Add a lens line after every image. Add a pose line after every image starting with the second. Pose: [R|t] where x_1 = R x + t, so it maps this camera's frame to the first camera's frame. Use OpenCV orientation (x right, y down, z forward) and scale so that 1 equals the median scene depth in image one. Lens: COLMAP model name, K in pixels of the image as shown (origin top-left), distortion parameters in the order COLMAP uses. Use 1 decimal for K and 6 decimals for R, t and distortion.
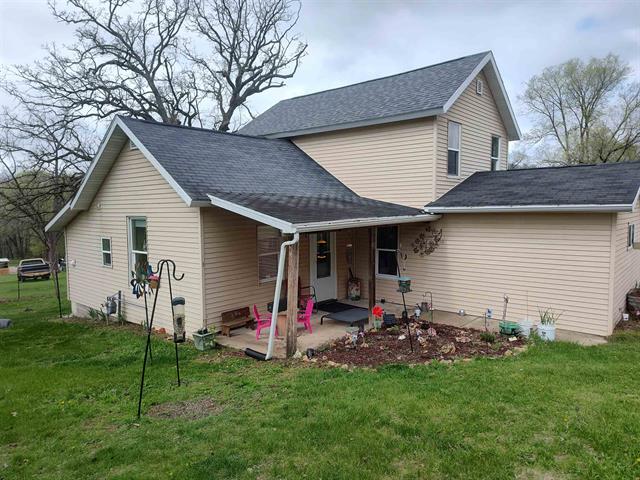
lens RADIAL K [[434.1, 0, 324.6], [0, 434.1, 238.0], [0, 0, 1]] dist [0.052897, -0.076986]
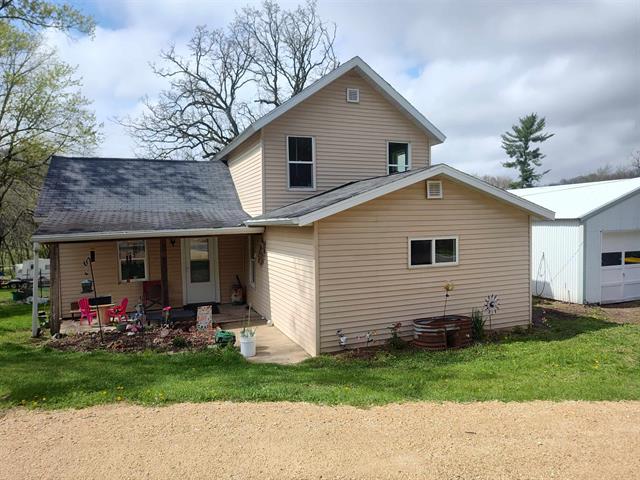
lens RADIAL K [[434.1, 0, 324.6], [0, 434.1, 238.0], [0, 0, 1]] dist [0.052897, -0.076986]
pose [[0.891724, 0.011813, -0.452426, 0.780331], [-0.021438, 0.999640, -0.016153, -0.012692], [0.452072, 0.024103, 0.891656, 0.130420]]
